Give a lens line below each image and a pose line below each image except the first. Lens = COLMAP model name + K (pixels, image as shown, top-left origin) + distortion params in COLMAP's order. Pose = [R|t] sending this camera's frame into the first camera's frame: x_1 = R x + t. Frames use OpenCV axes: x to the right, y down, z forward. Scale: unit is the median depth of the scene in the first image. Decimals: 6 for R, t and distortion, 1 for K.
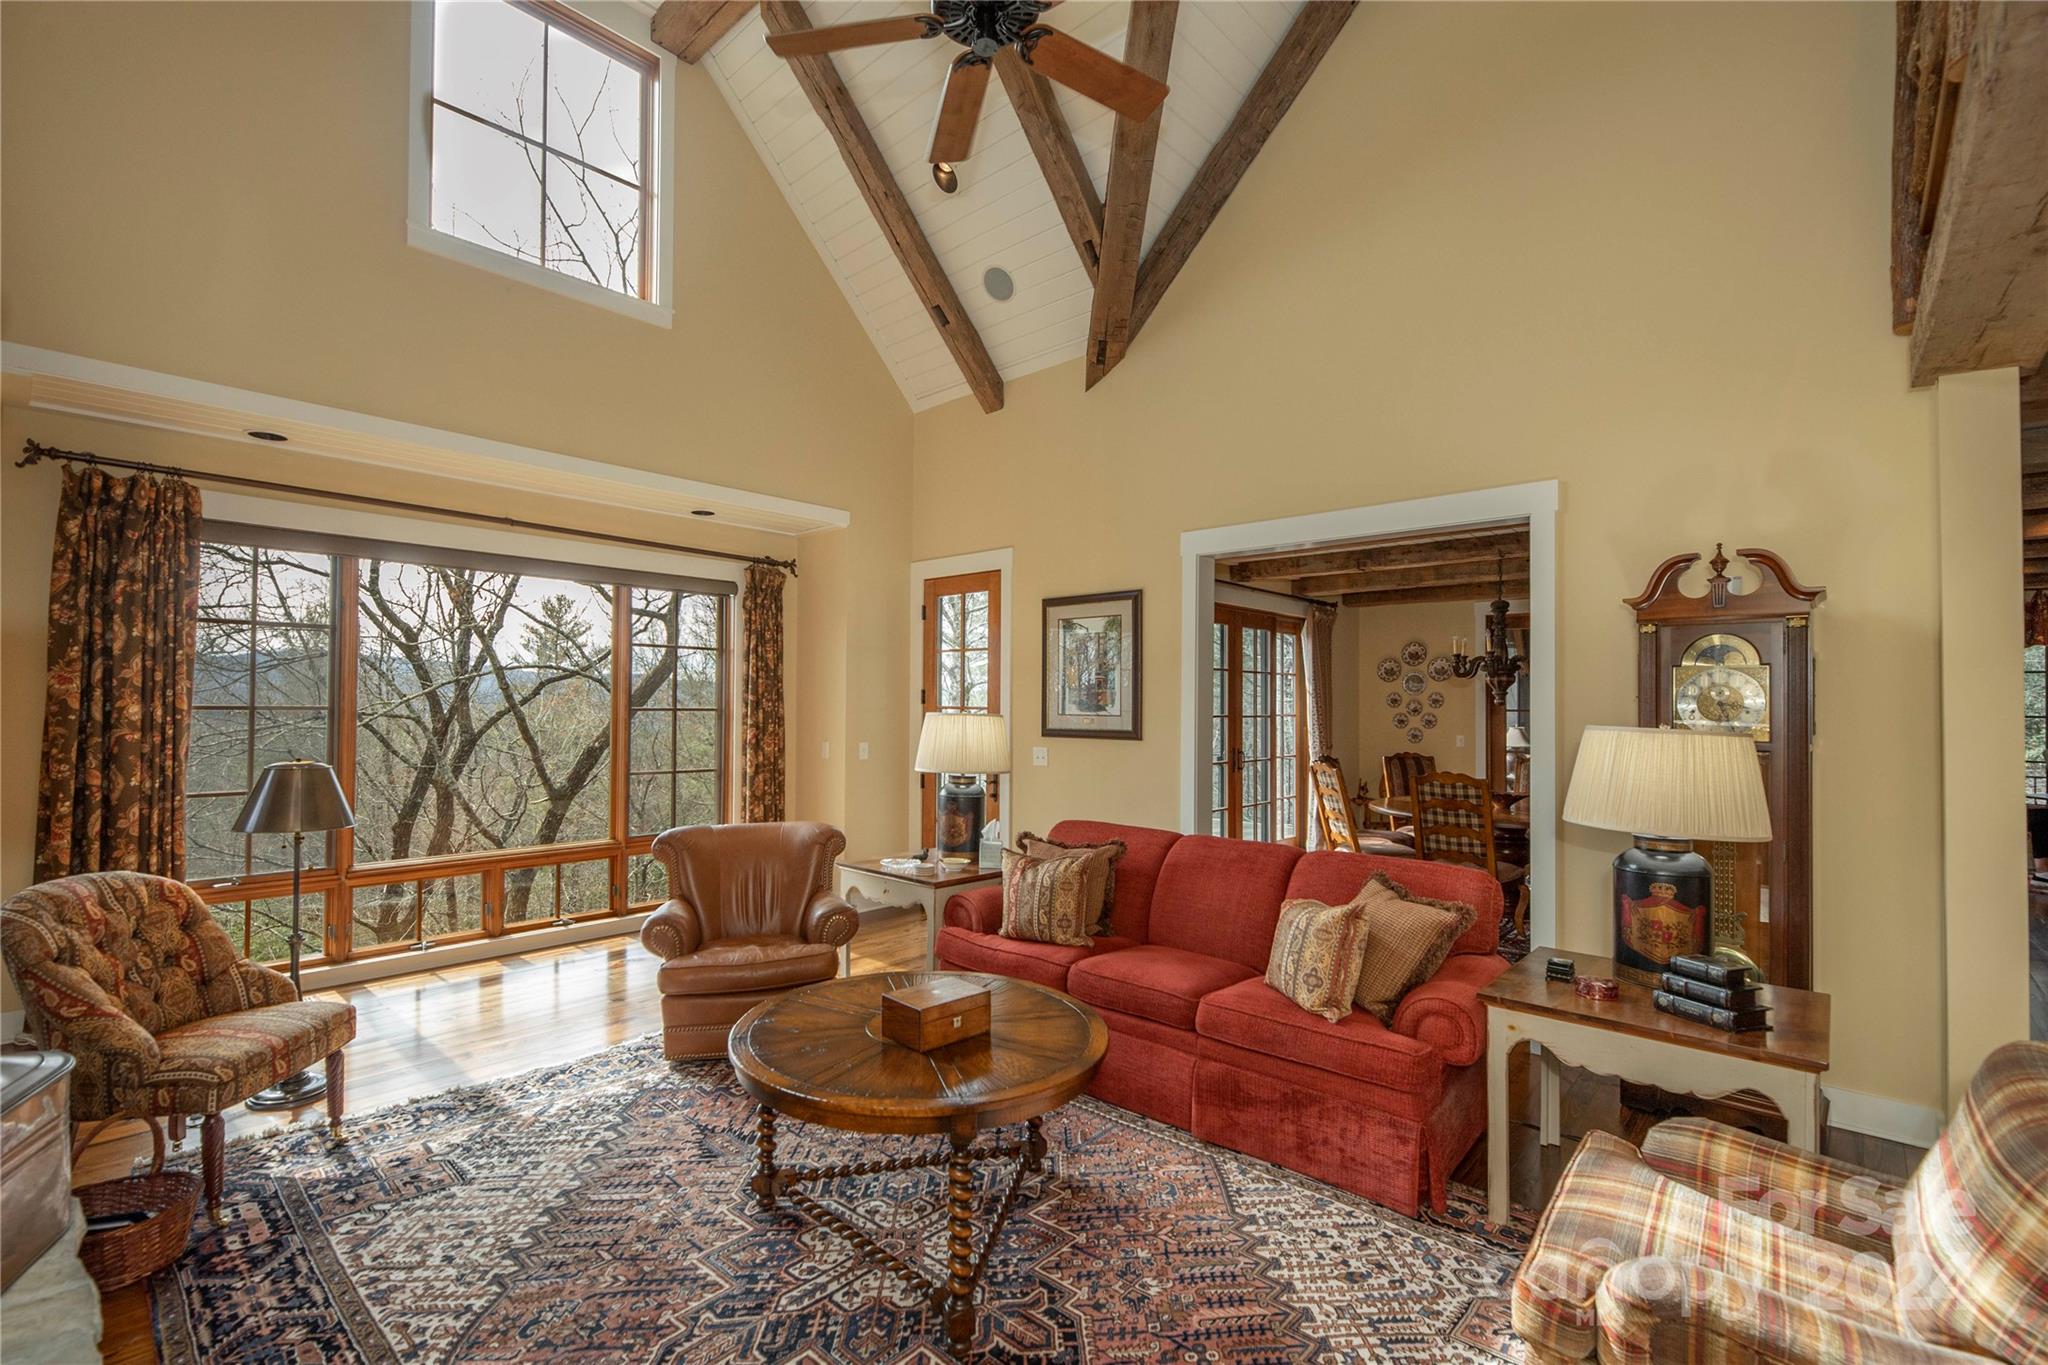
lens RADIAL K [[890.1, 0, 976.2], [0, 890.1, 700.9], [0, 0, 1]] dist [-0.009779, -0.000005]
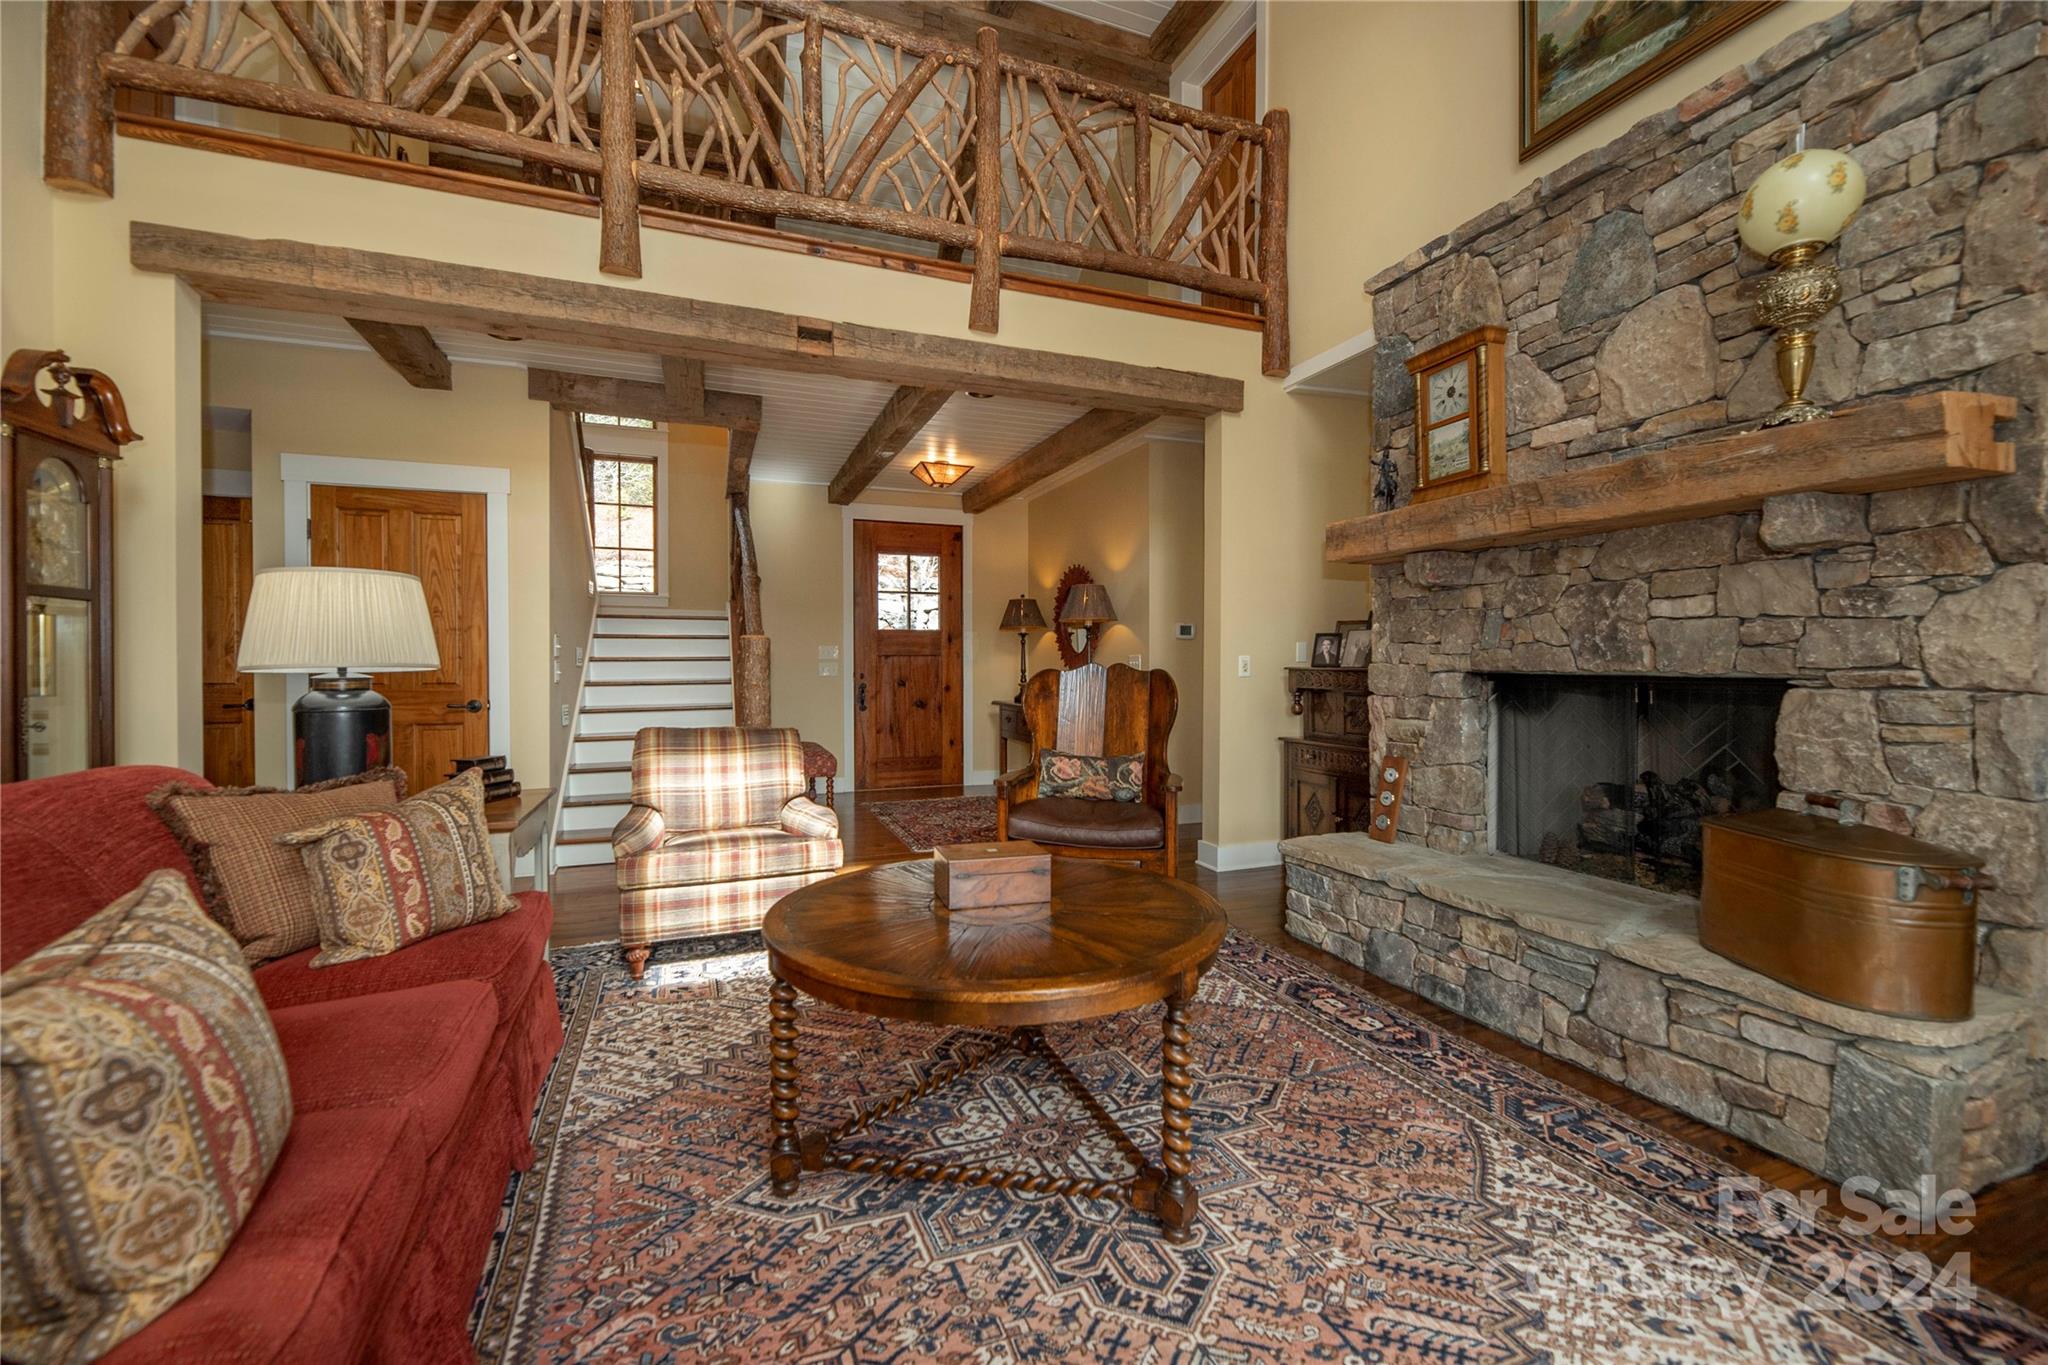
lens RADIAL K [[834.7, 0, 1023.6], [0, 834.7, 668.4], [0, 0, 1]] dist [-0.002282, -0.000709]
pose [[-0.904738, -0.012073, 0.425798, -0.429422], [-0.011419, 0.999926, 0.004088, 0.145225], [-0.425816, -0.001164, -0.904809, 1.756267]]
